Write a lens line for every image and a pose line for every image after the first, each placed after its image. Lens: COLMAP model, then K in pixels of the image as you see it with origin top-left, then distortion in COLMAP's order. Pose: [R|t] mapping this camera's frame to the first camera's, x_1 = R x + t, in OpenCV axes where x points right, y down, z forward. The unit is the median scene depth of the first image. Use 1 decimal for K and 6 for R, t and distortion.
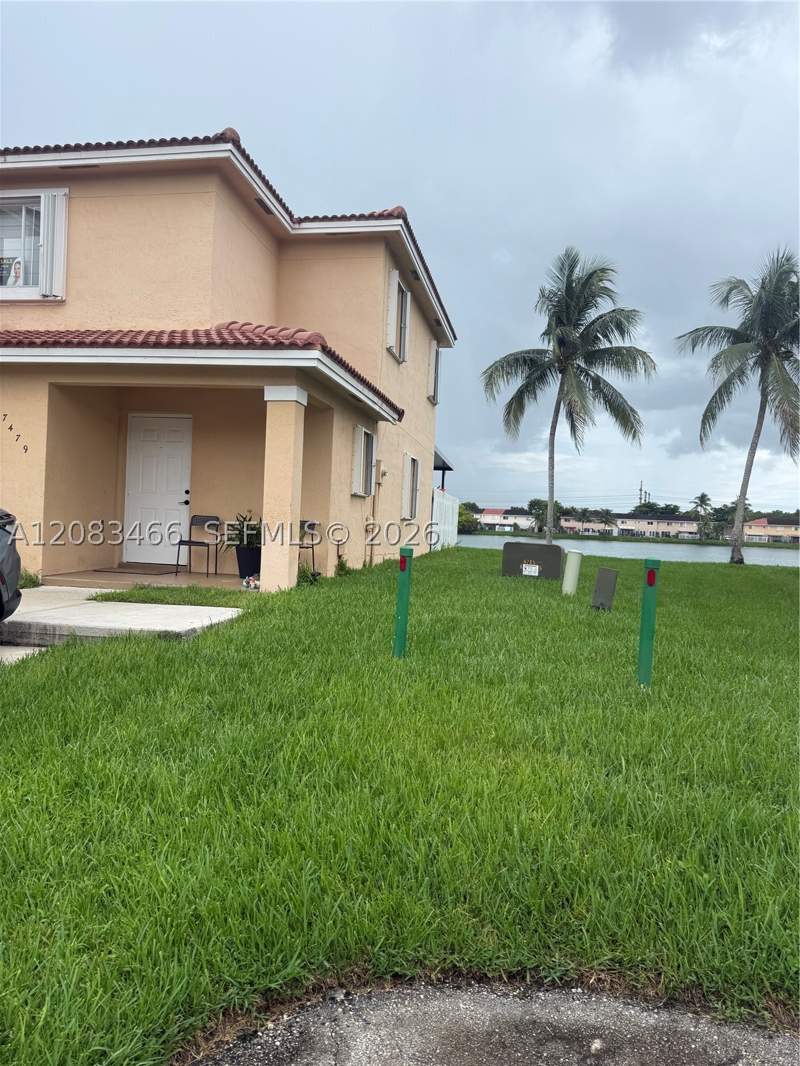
lens RADIAL K [[758.0, 0, 401.3], [0, 758.0, 544.7], [0, 0, 1]] dist [0.067942, -0.070082]
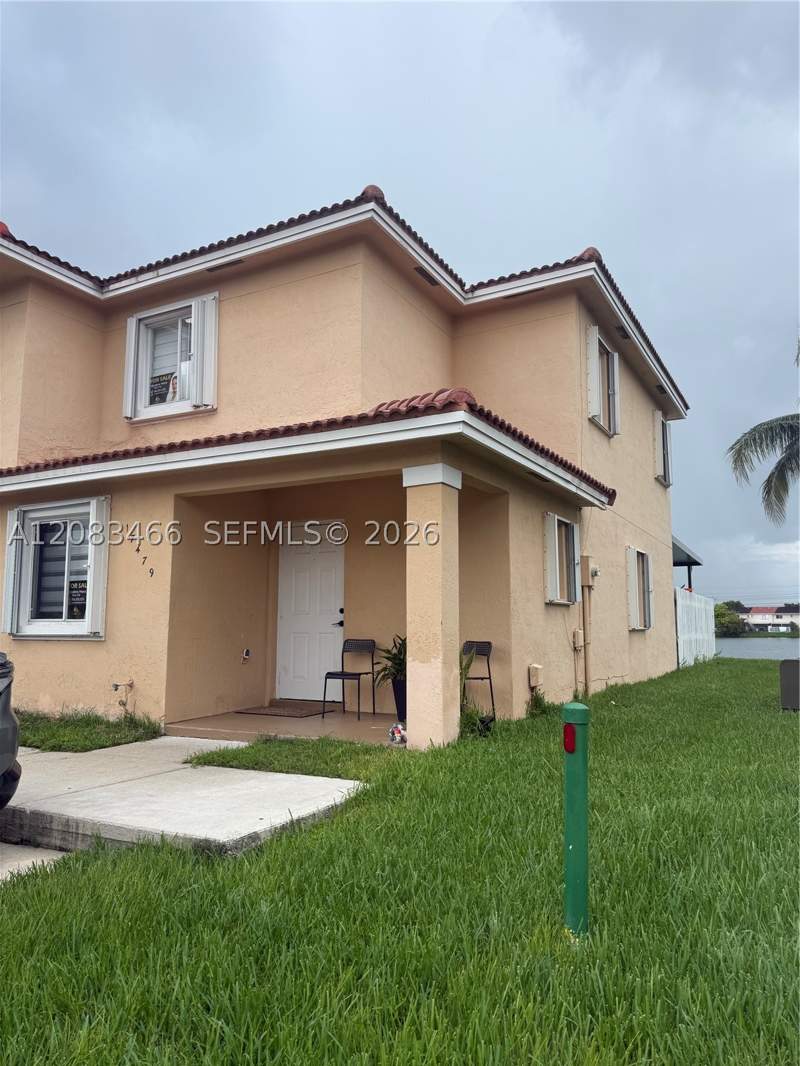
lens RADIAL K [[758.0, 0, 393.7], [0, 758.0, 536.7], [0, 0, 1]] dist [0.067942, -0.070082]
pose [[0.946074, -0.079453, -0.314058, 0.035418], [0.030849, 0.987147, -0.156807, -0.018158], [0.322480, 0.138663, 0.936365, 0.239696]]
